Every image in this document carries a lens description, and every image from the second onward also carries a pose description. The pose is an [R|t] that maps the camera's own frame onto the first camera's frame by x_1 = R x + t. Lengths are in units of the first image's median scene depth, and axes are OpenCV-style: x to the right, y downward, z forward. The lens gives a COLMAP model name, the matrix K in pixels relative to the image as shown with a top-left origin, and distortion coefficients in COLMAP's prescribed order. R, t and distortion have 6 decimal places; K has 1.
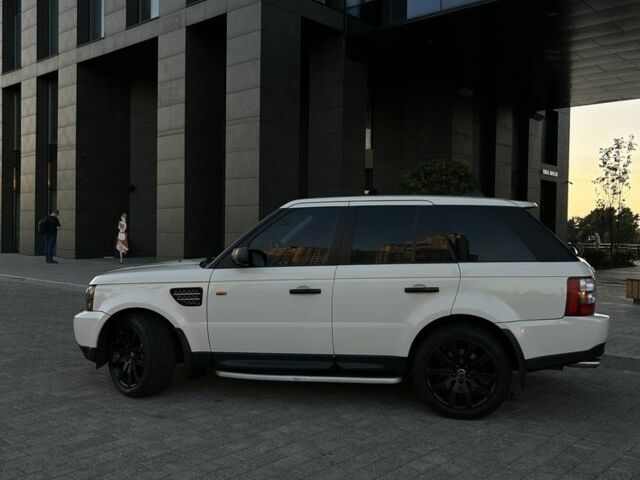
lens RADIAL K [[638.9, 0, 311.5], [0, 638.9, 240.9], [0, 0, 1]] dist [0.081691, -0.204803]
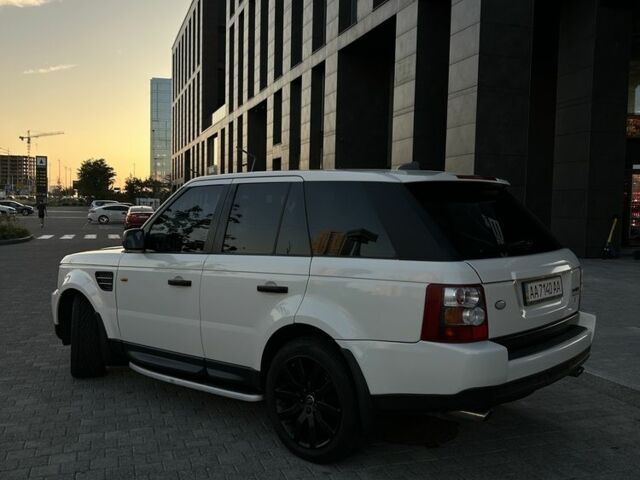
lens RADIAL K [[638.9, 0, 311.5], [0, 638.9, 240.9], [0, 0, 1]] dist [0.081691, -0.204803]
pose [[0.876272, 0.025956, -0.481117, 0.538058], [-0.011980, 0.999413, 0.032098, -0.008095], [0.481667, -0.022363, 0.876069, 0.302059]]
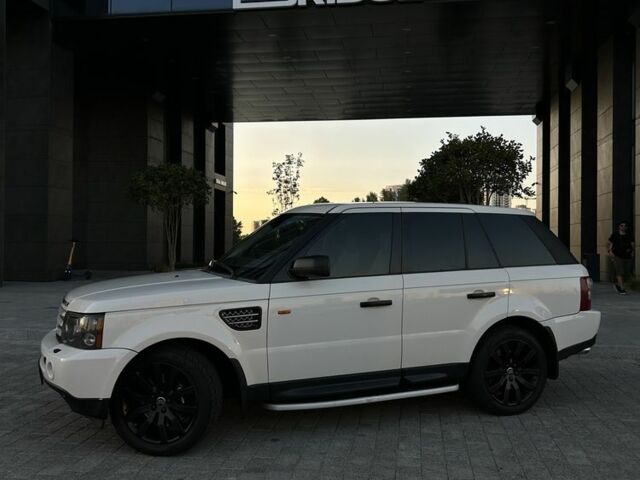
lens RADIAL K [[638.9, 0, 311.5], [0, 638.9, 240.9], [0, 0, 1]] dist [0.081691, -0.204803]
pose [[0.827809, -0.004305, 0.560994, -0.574018], [0.009654, 0.999932, -0.006574, -0.006379], [-0.560927, 0.010858, 0.827794, 0.269358]]
